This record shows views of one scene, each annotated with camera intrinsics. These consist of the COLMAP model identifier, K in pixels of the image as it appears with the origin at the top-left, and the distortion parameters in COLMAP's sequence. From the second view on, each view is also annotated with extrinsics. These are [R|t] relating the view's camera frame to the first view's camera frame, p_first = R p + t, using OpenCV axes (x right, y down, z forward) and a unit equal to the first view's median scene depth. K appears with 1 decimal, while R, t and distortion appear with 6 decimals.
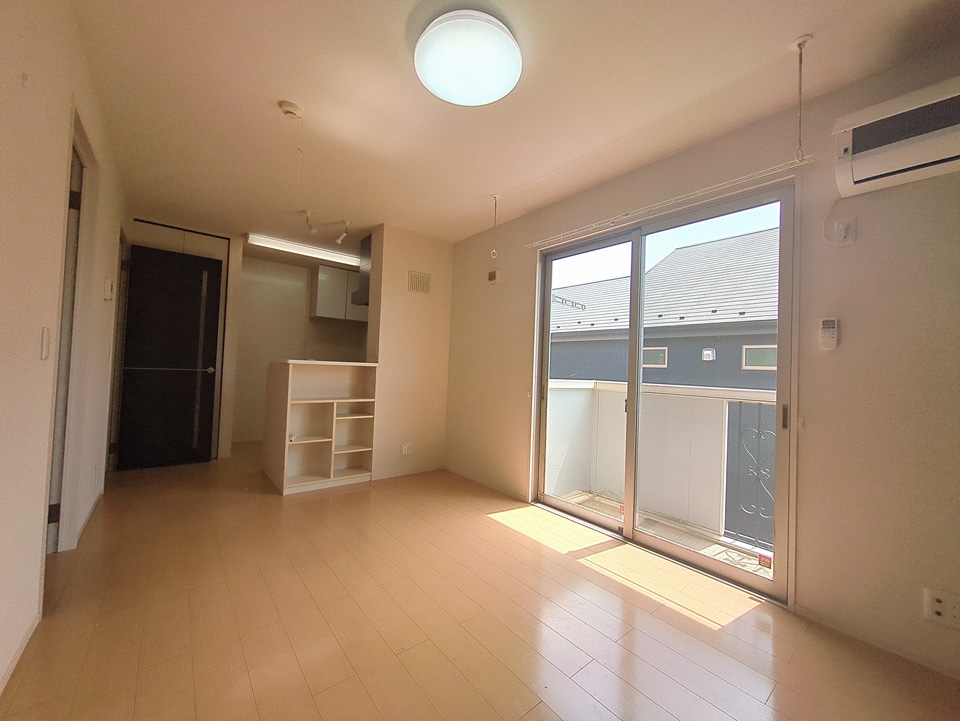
lens RADIAL K [[378.8, 0, 480.0], [0, 378.8, 360.5], [0, 0, 1]] dist [-0.000137, 0.000411]
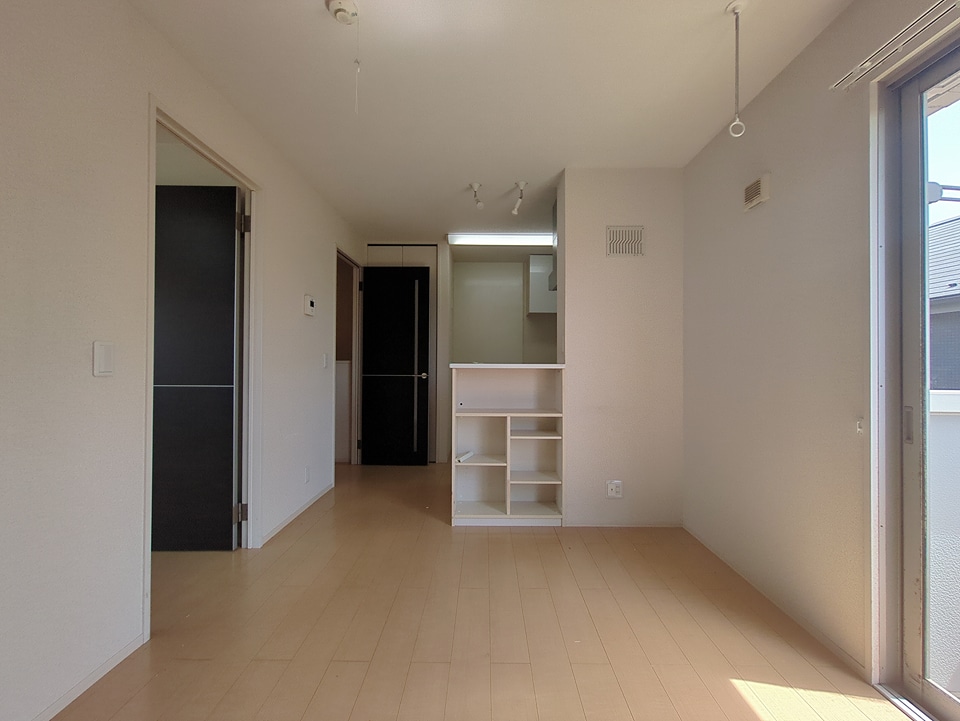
lens RADIAL K [[378.8, 0, 480.0], [0, 378.8, 360.5], [0, 0, 1]] dist [-0.000137, 0.000411]
pose [[0.771702, -0.037546, -0.634875, 0.064067], [0.037076, 0.999214, -0.014026, 0.004349], [0.634902, -0.012714, 0.772488, 0.346901]]
